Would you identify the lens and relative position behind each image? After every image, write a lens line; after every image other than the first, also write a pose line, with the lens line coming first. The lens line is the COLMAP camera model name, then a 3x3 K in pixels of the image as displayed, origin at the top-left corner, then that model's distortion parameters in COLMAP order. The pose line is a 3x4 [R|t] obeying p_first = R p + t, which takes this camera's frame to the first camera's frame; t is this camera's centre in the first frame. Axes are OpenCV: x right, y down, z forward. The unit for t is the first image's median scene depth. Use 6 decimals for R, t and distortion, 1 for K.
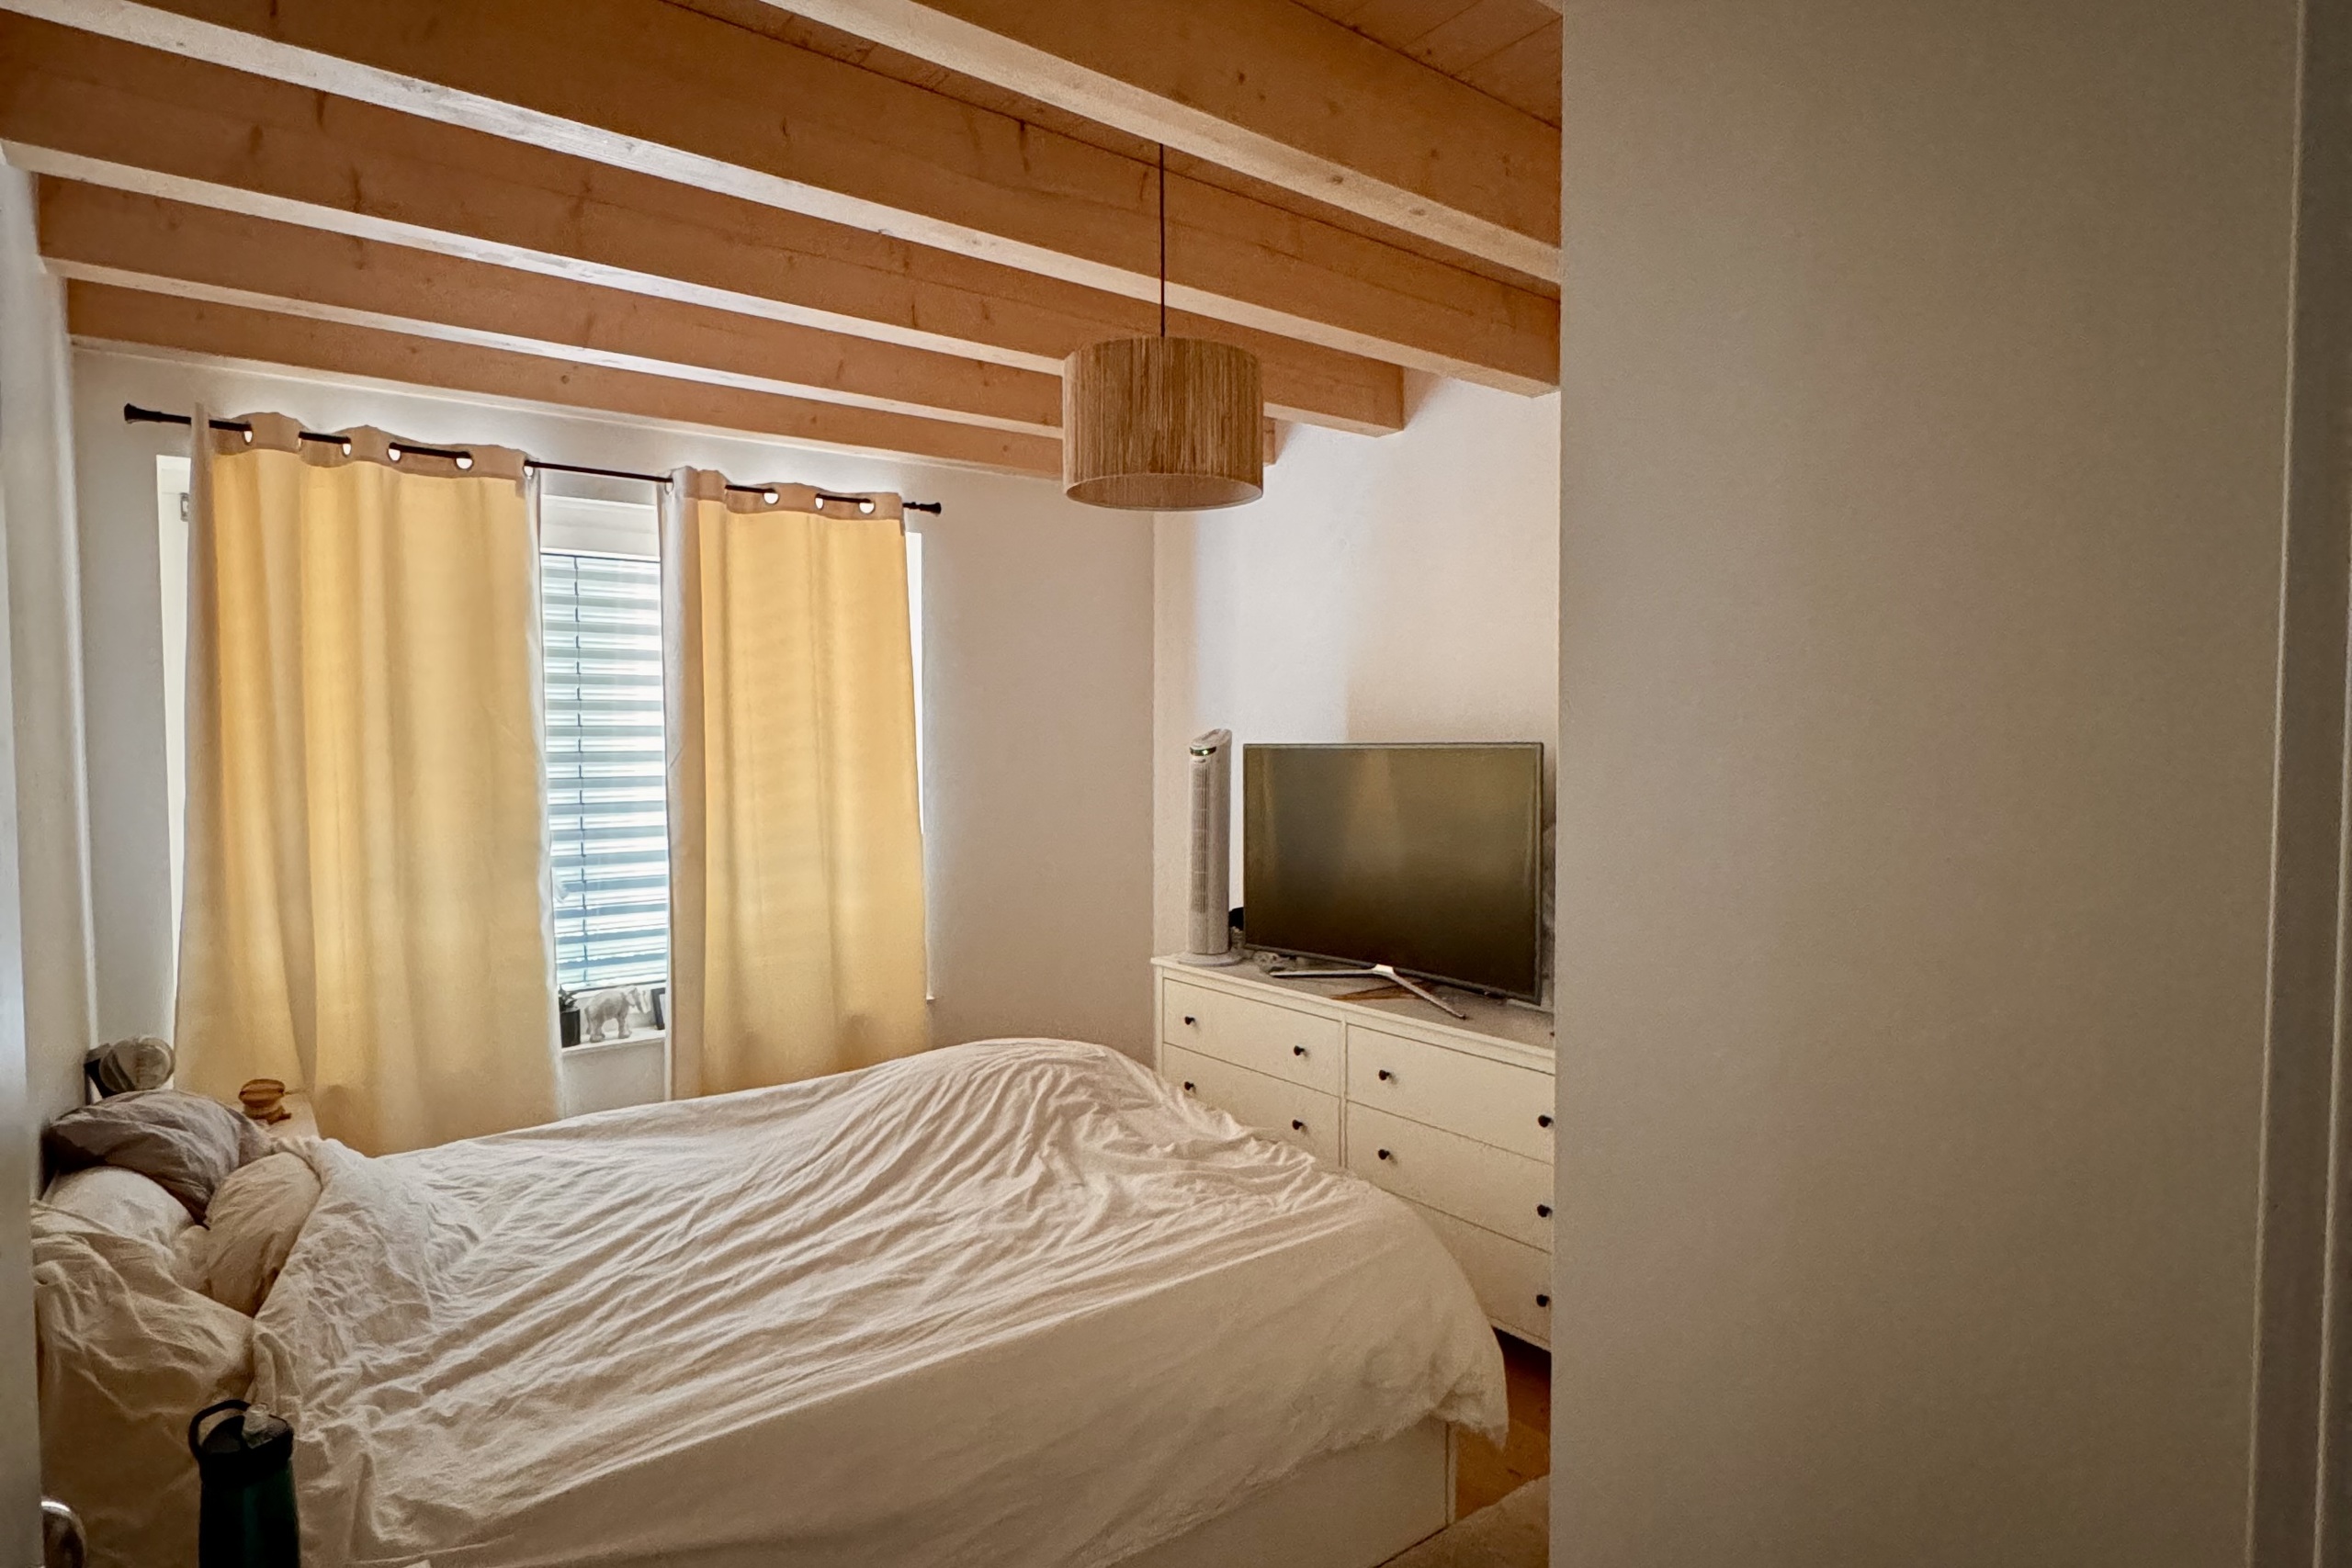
lens RADIAL K [[1258.6, 0, 1169.3], [0, 1258.6, 784.5], [0, 0, 1]] dist [-0.000222, -0.000138]
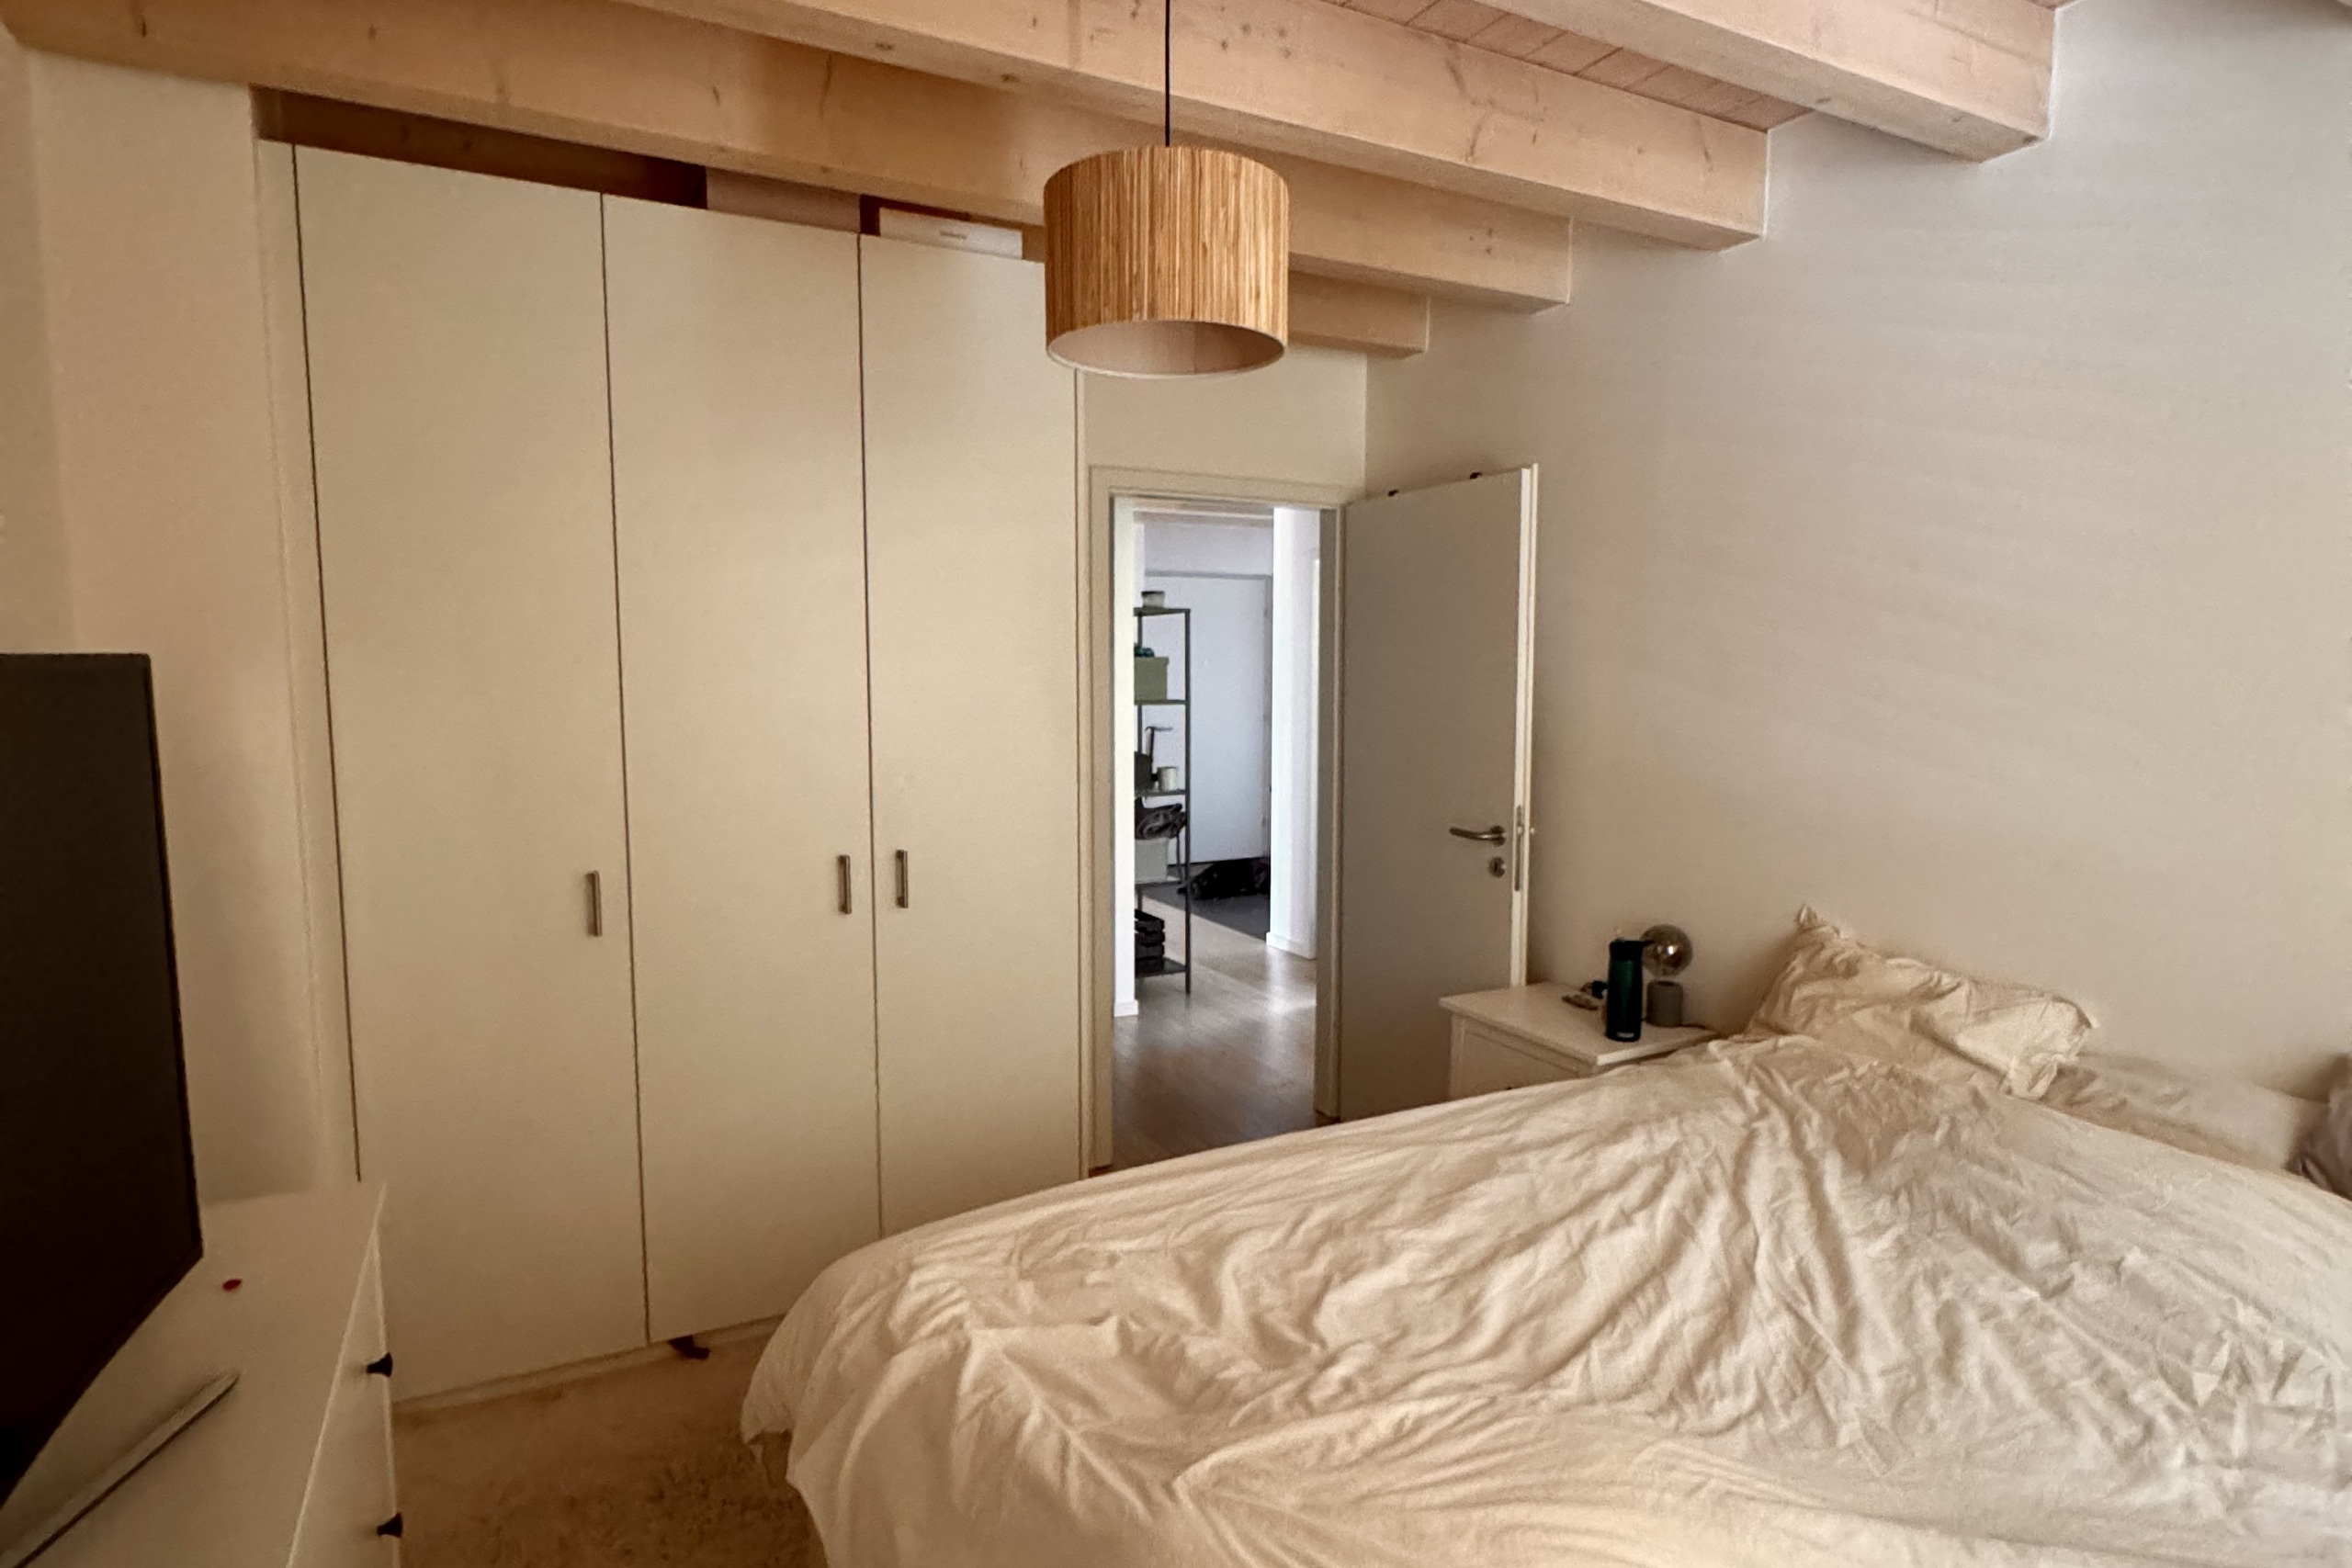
lens RADIAL K [[1258.6, 0, 1169.3], [0, 1258.6, 784.5], [0, 0, 1]] dist [-0.000222, -0.000138]
pose [[-0.986015, -0.019841, 0.165473, -0.133736], [0.003392, 0.990293, 0.138954, -0.052562], [-0.166624, 0.137572, -0.976376, 1.669876]]
